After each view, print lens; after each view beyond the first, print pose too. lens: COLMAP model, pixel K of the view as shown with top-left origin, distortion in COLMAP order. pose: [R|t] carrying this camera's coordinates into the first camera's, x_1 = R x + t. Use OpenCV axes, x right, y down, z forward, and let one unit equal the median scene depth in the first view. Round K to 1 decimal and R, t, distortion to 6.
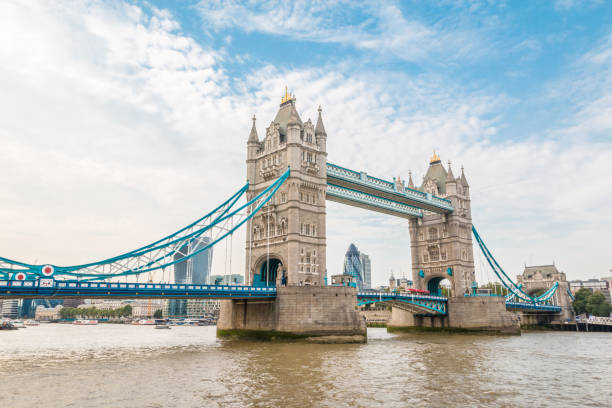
lens RADIAL K [[458.4, 0, 296.8], [0, 458.4, 203.7], [0, 0, 1]] dist [0.011769, 0.000160]
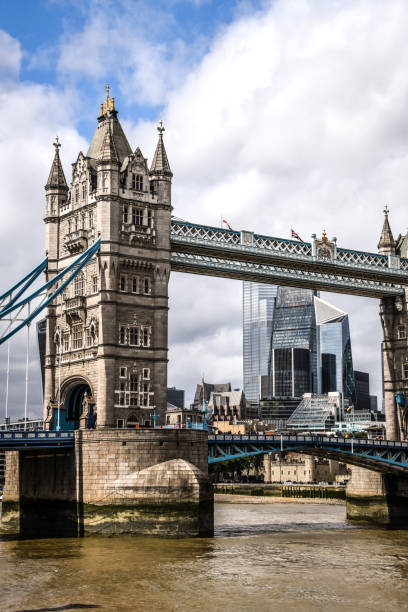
lens RADIAL K [[1001.6, 0, 204.0], [0, 1001.6, 306.0], [0, 0, 1]] dist [0.442422, 0.005055]
pose [[0.993422, -0.025209, -0.111700, 0.257685], [0.033106, 0.997038, 0.069418, -0.071461], [0.109619, -0.072659, 0.991314, -0.309319]]
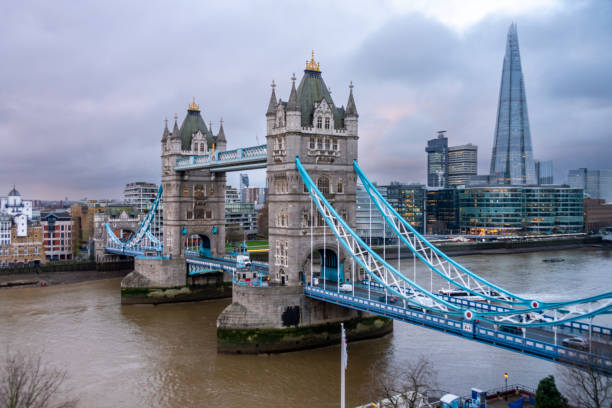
lens RADIAL K [[603.5, 0, 306.0], [0, 603.5, 204.0], [0, 0, 1]] dist [-0.089081, -0.003156]
pose [[0.164587, -0.013547, 0.986270, -1.288248], [-0.220182, 0.974170, 0.050124, -0.027696], [-0.961473, -0.225408, 0.157353, 0.838481]]
